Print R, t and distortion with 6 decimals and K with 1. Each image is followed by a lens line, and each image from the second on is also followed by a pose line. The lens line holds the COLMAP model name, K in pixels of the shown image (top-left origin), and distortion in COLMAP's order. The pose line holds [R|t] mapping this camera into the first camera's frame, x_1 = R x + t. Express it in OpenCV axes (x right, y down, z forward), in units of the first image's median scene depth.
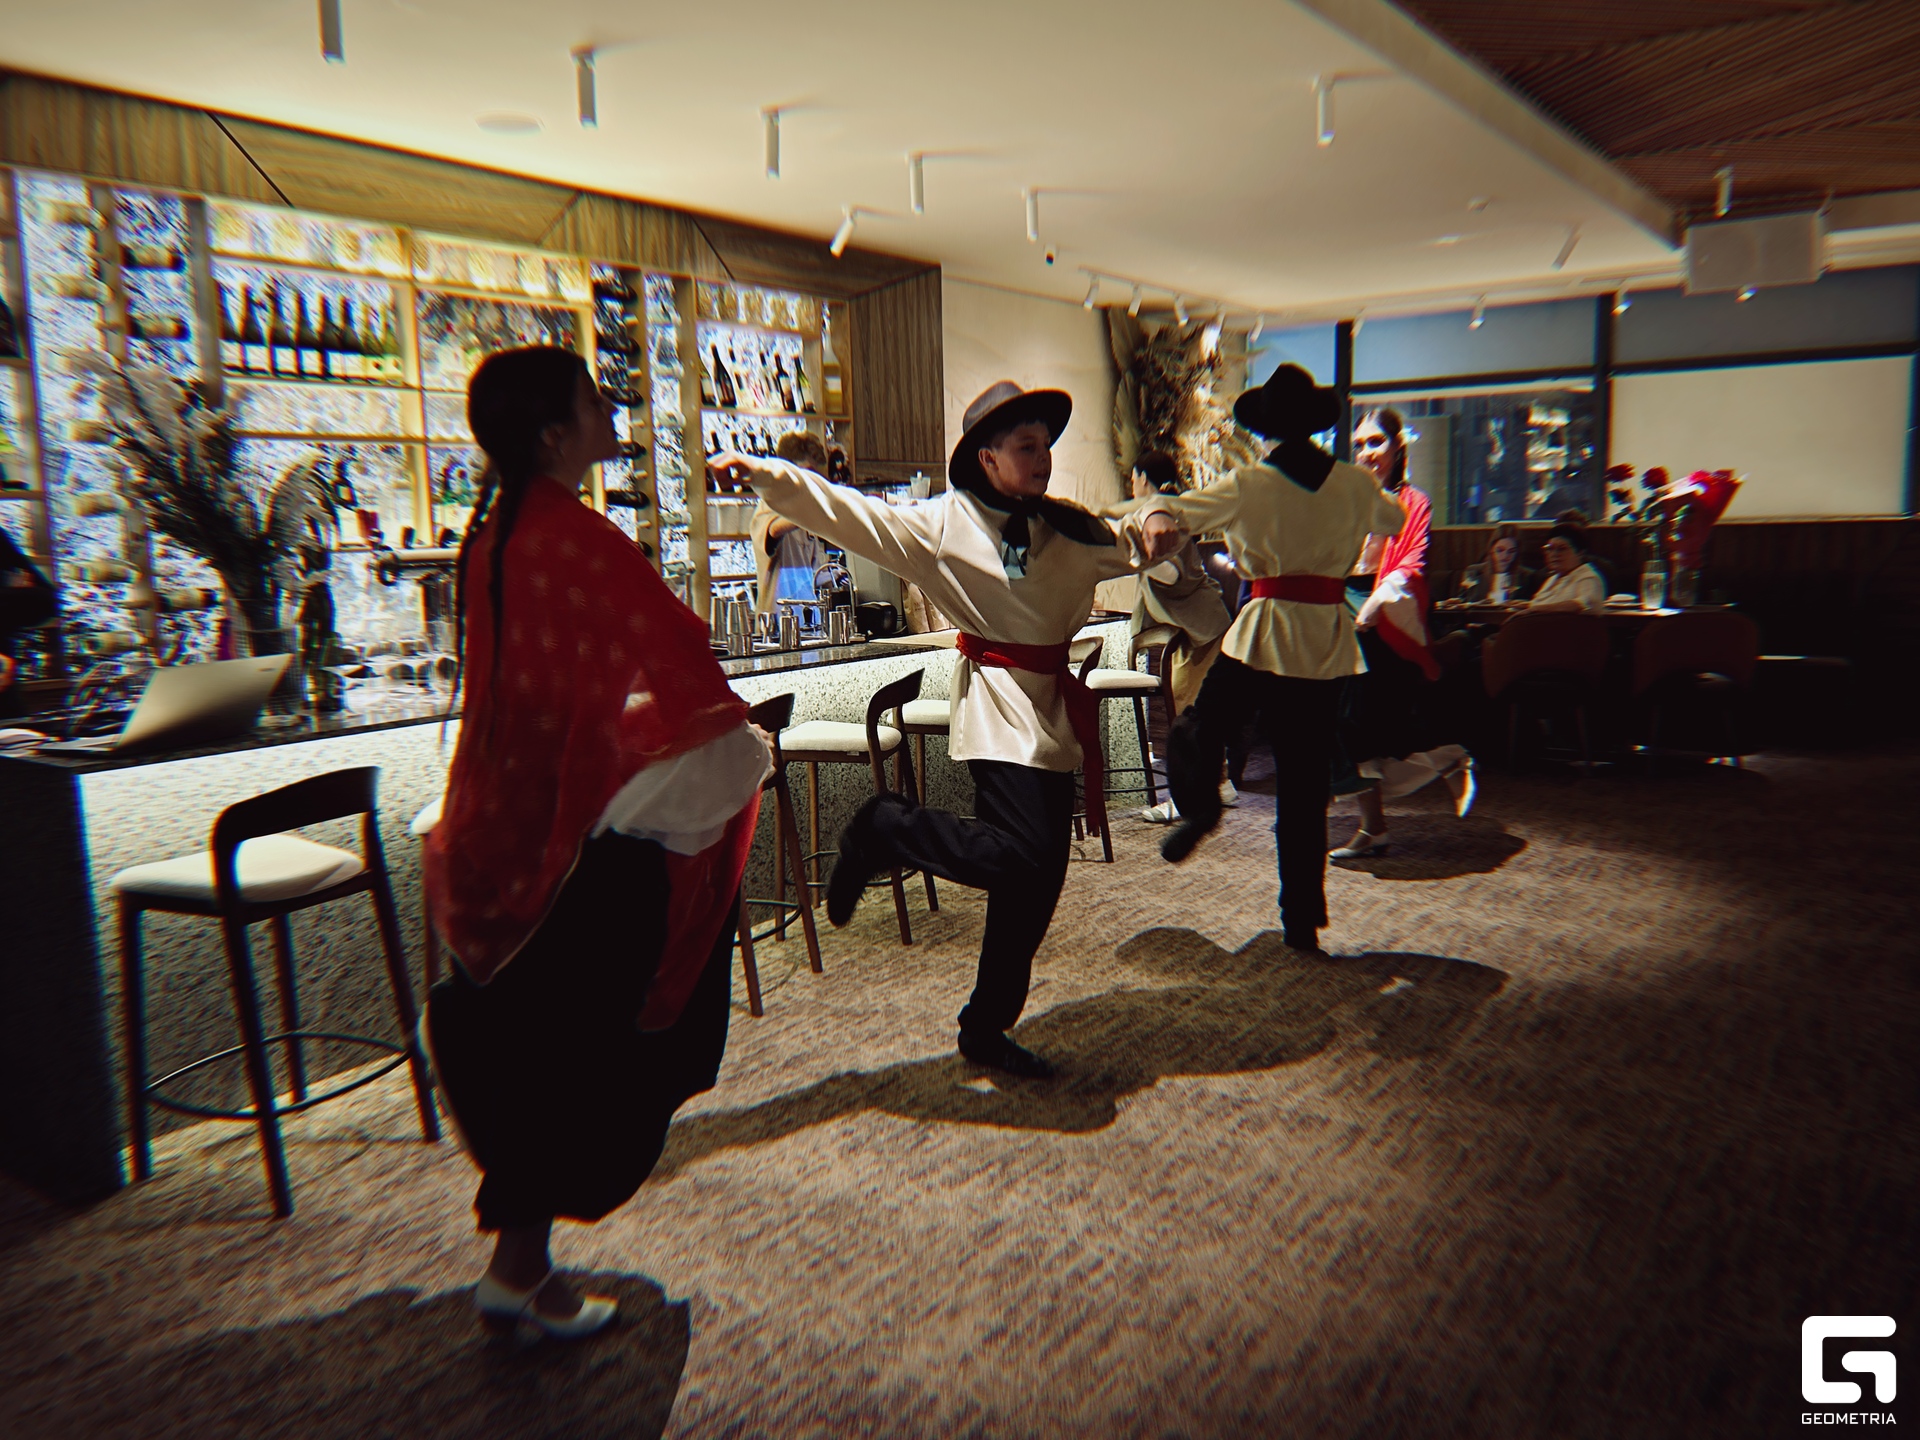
lens RADIAL K [[1482.8, 0, 941.6], [0, 1482.8, 734.8], [0, 0, 1]] dist [0.035946, 0.009985]
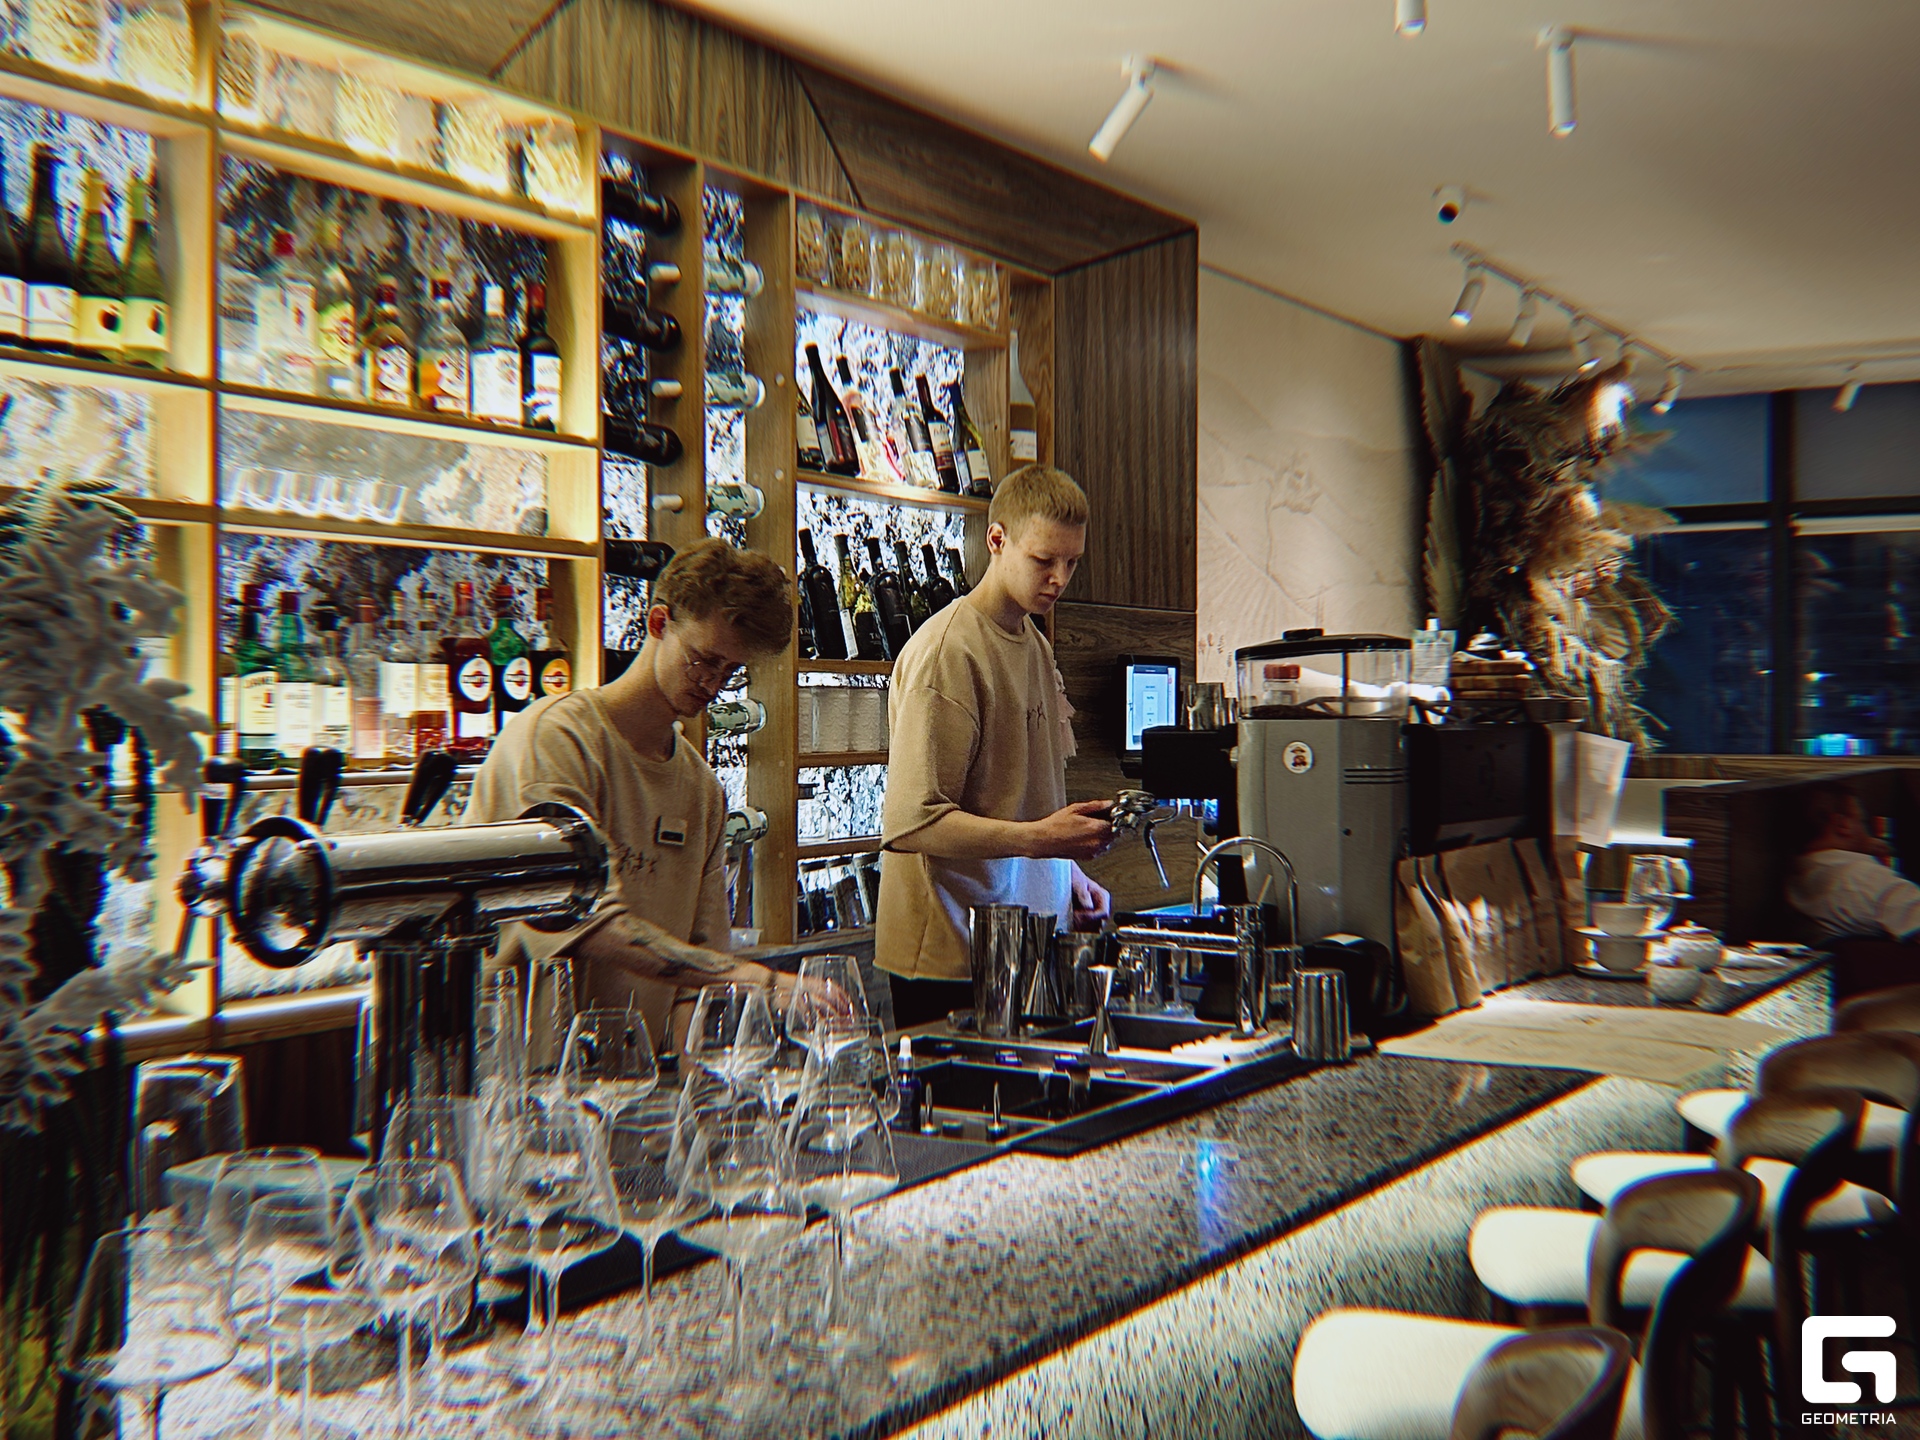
lens RADIAL K [[2227.8, 0, 980.7], [0, 2227.8, 732.3], [0, 0, 1]] dist [0.024113, 0.000000]
pose [[0.996150, 0.019727, 0.085413, -0.172163], [-0.007876, 0.990550, -0.136924, -0.053895], [-0.087307, 0.135724, 0.986892, 0.362209]]
